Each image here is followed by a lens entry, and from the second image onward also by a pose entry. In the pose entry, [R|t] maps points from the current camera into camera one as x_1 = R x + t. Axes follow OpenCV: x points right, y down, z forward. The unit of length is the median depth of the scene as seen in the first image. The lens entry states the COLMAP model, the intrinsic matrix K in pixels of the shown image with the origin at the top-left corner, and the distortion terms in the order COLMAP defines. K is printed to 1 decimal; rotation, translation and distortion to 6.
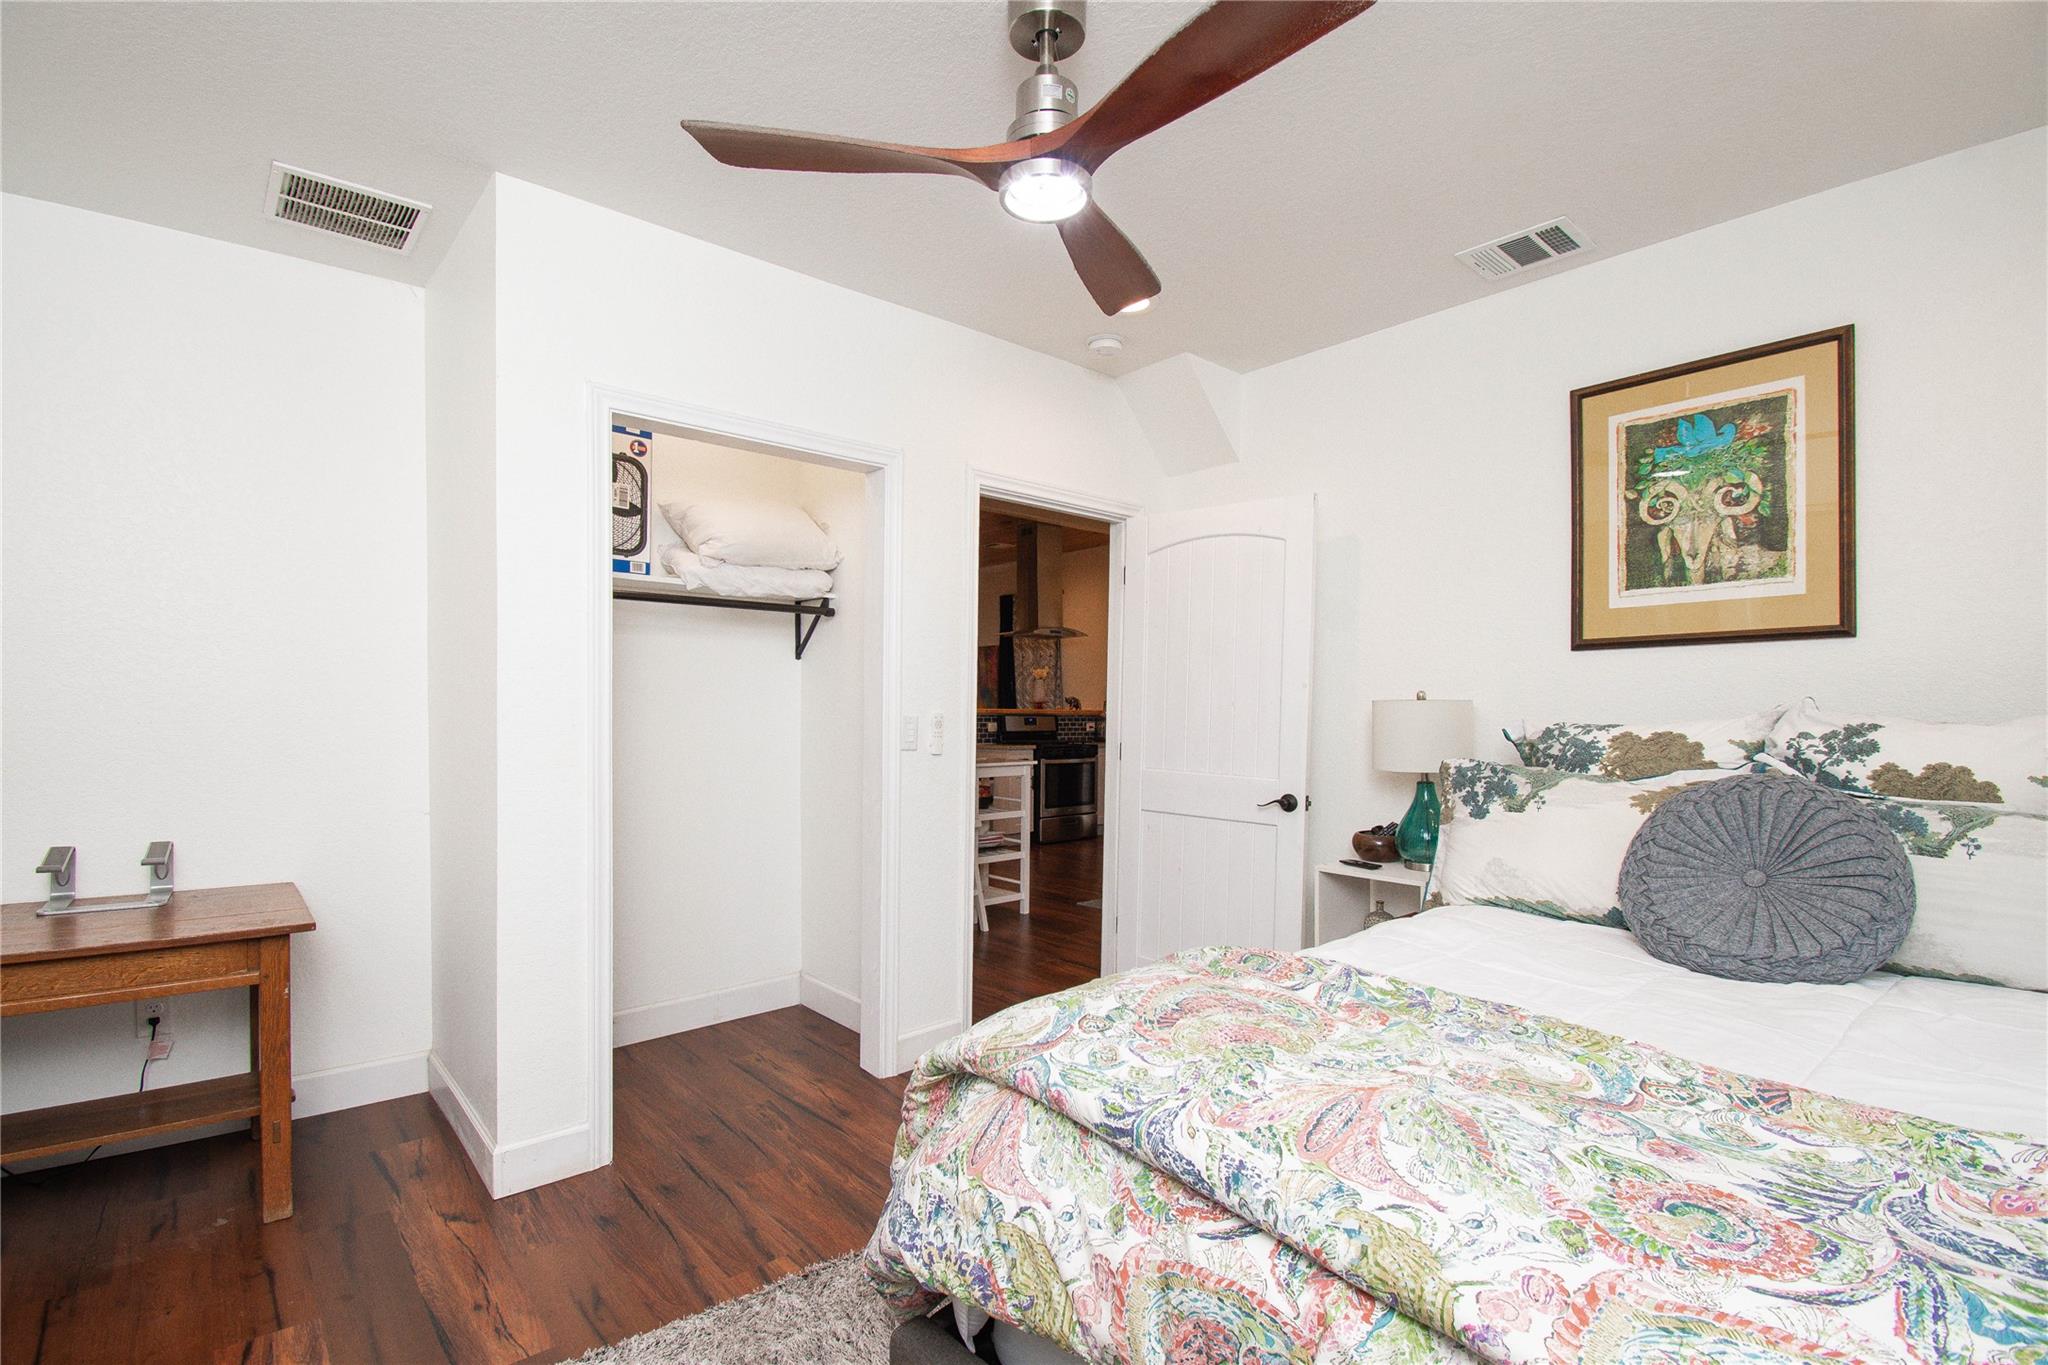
lens RADIAL K [[942.0, 0, 1025.3], [0, 942.0, 711.3], [0, 0, 1]] dist [-0.012639, -0.000444]
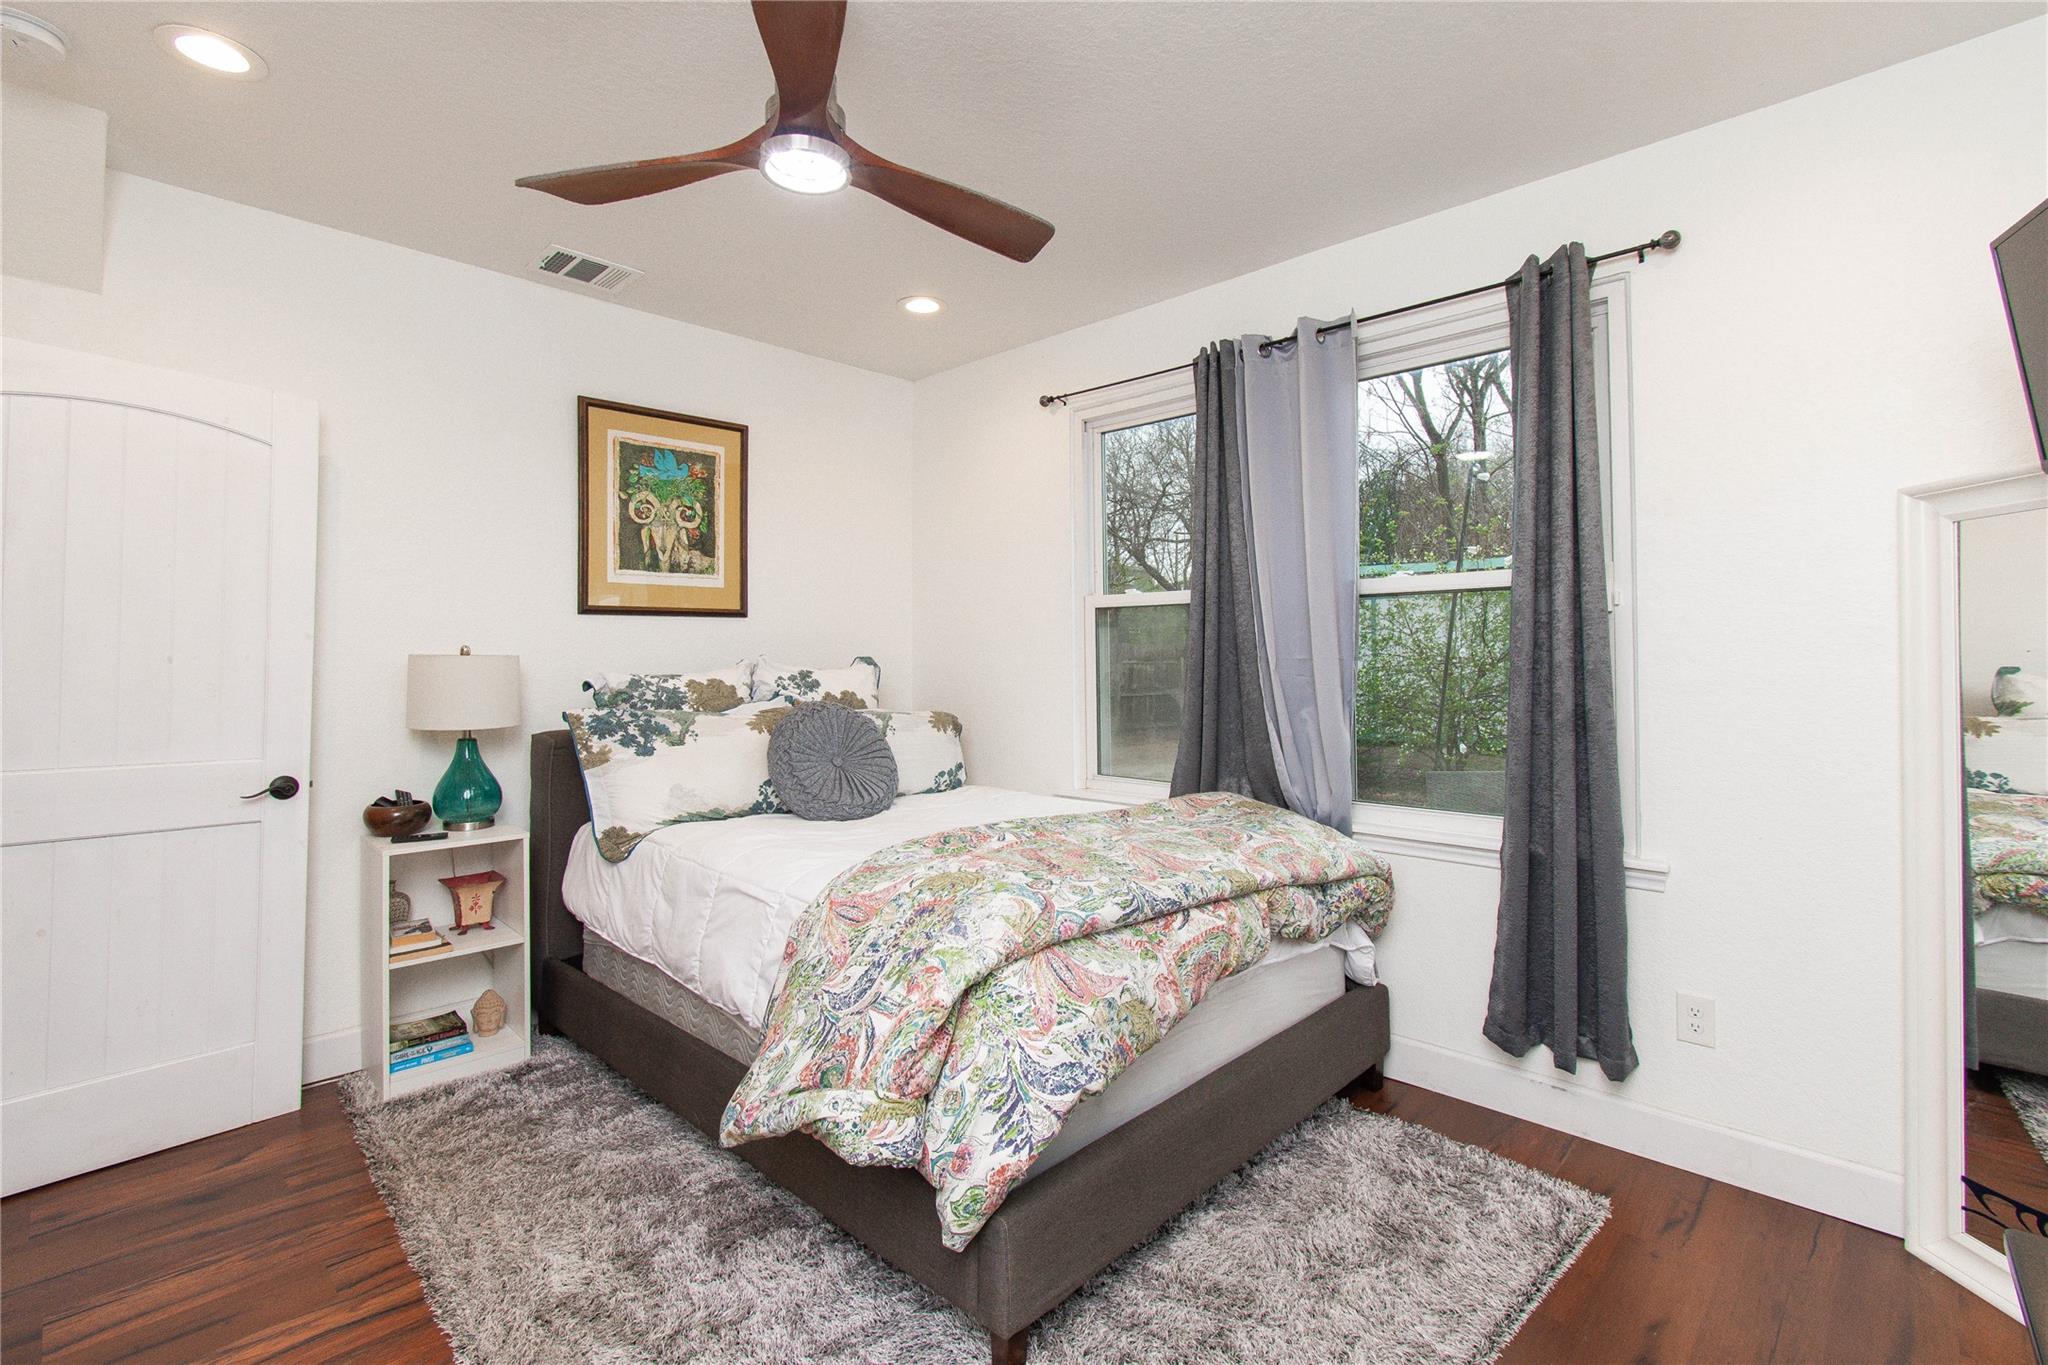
lens RADIAL K [[936.6, 0, 1016.8], [0, 936.6, 642.9], [0, 0, 1]] dist [0.003981, -0.000294]
pose [[-0.073304, 0.013716, 0.997215, -0.721615], [0.006674, 0.999890, -0.013262, -0.009907], [-0.997287, 0.005683, -0.073388, 0.604208]]
